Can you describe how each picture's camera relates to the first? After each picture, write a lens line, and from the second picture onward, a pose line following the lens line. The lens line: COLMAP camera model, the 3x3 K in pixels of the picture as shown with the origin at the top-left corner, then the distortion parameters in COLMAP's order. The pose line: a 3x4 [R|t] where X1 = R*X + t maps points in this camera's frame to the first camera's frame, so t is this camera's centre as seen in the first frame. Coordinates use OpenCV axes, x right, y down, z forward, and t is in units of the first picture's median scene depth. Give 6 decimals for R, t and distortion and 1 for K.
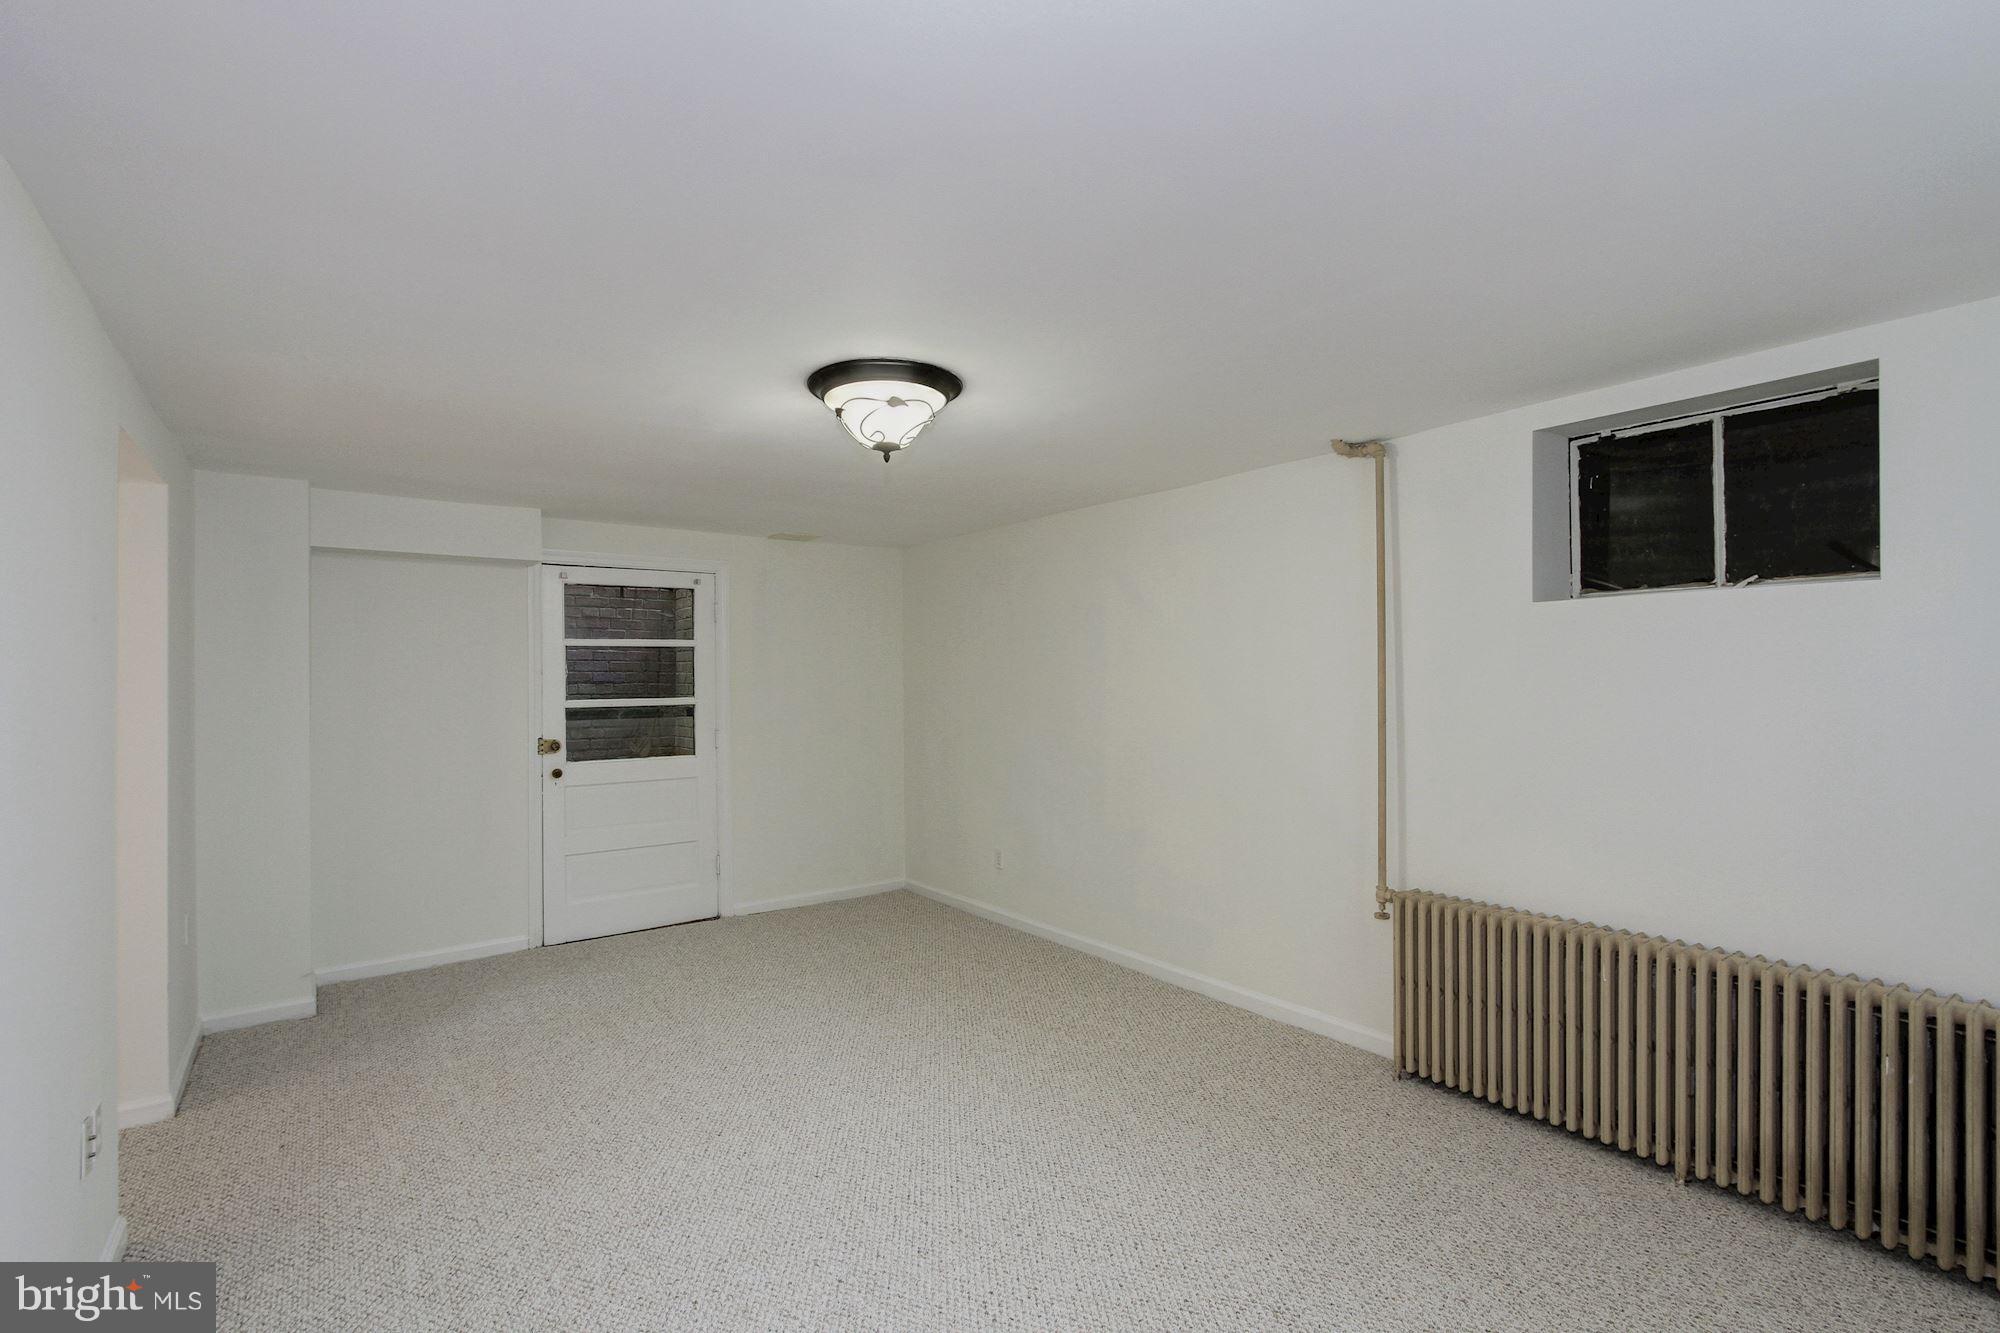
lens RADIAL K [[927.2, 0, 990.5], [0, 927.2, 677.1], [0, 0, 1]] dist [-0.013652, 0.004239]
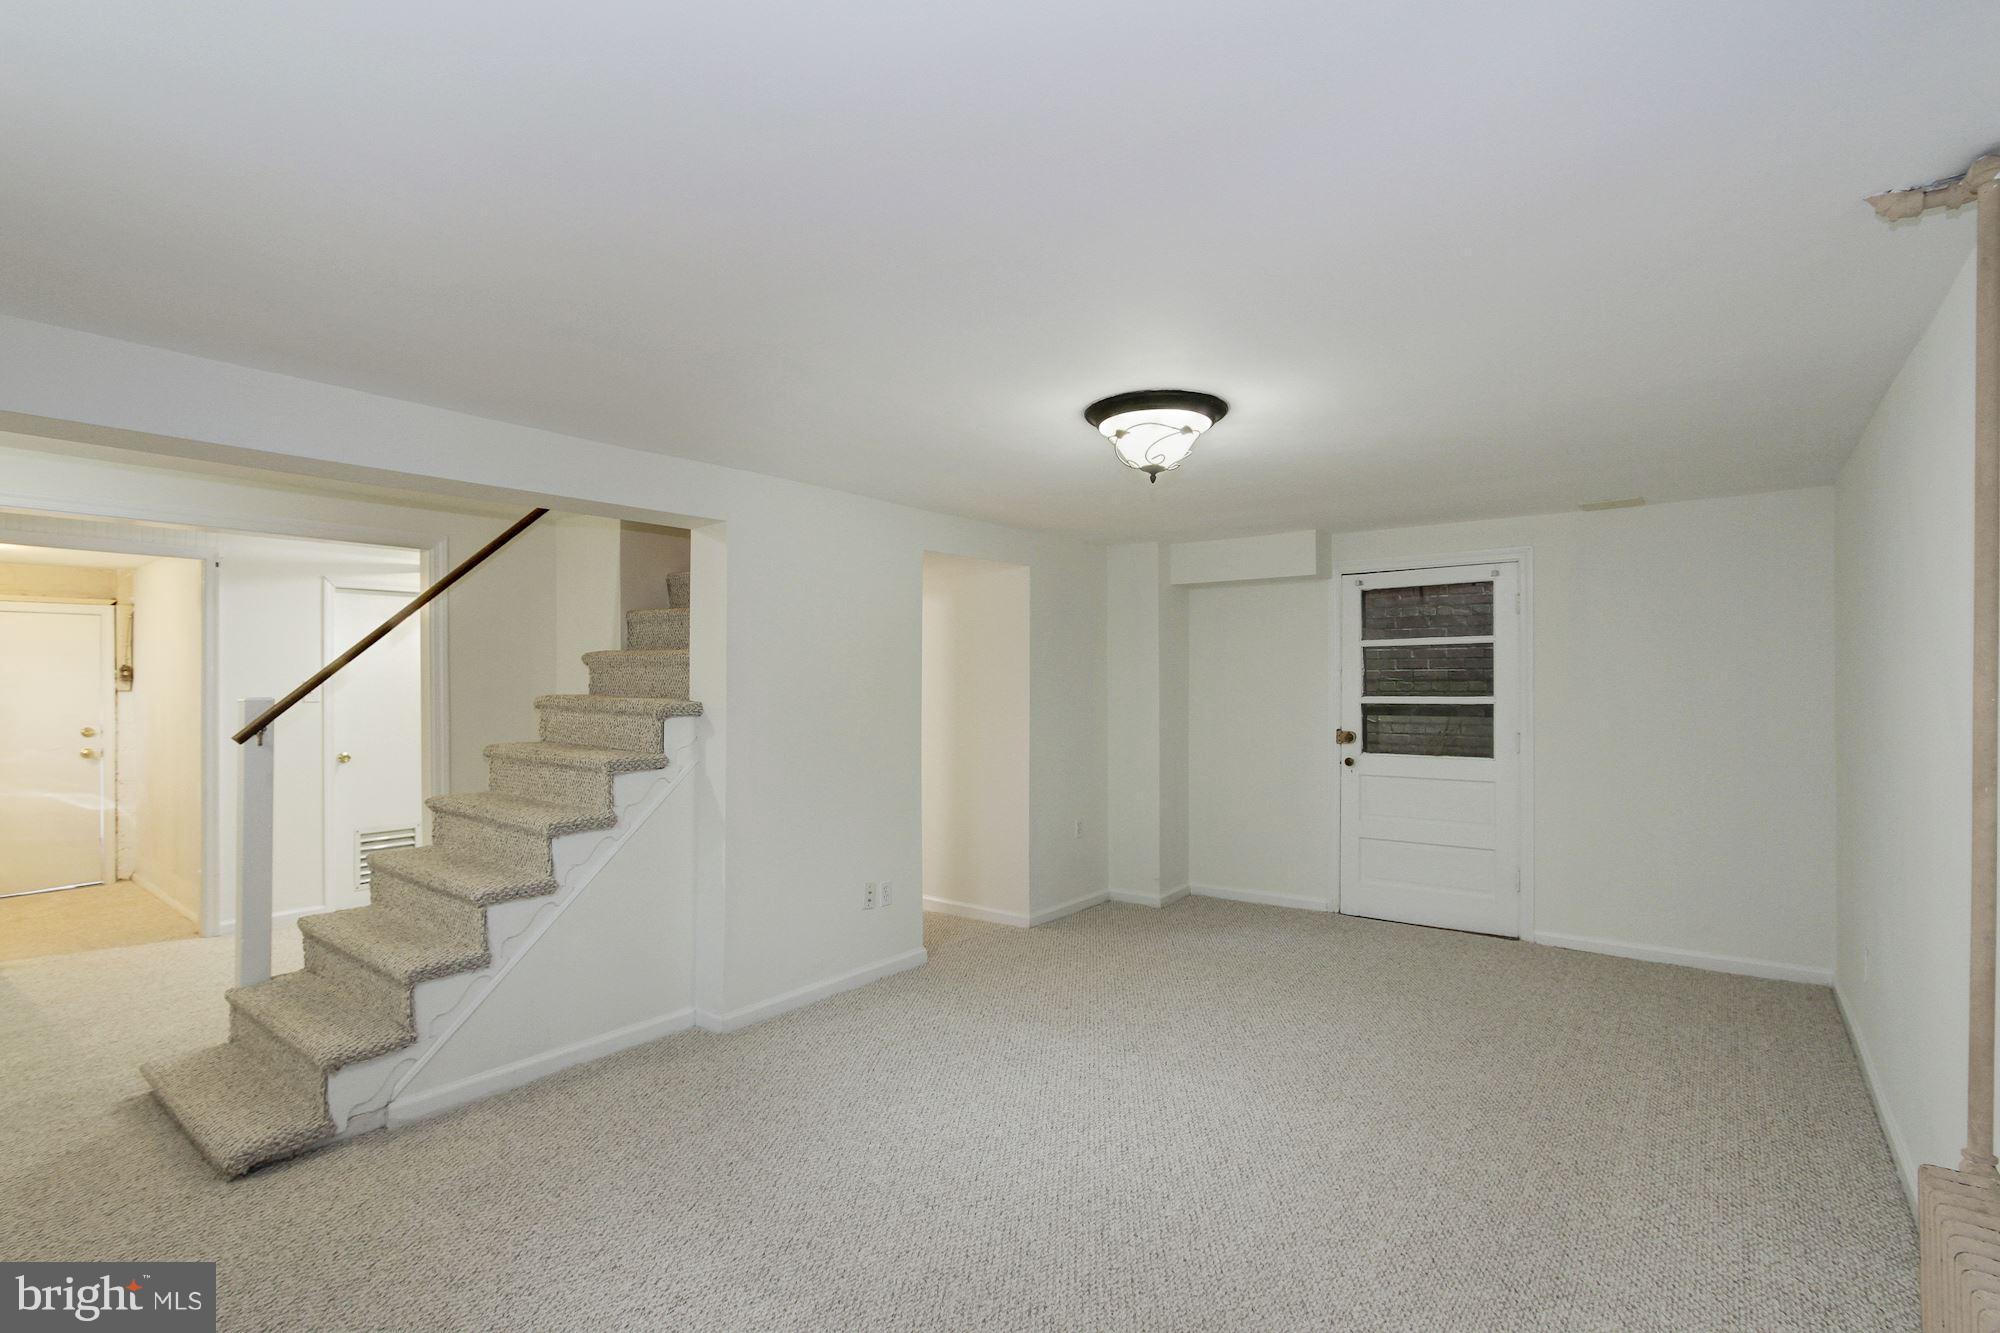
lens RADIAL K [[927.2, 0, 988.5], [0, 927.2, 669.4], [0, 0, 1]] dist [-0.013652, 0.004239]
pose [[0.261562, -0.003976, -0.965179, 0.479493], [0.003997, 0.999987, -0.003036, -0.005462], [0.965178, -0.003064, 0.261574, 0.280076]]
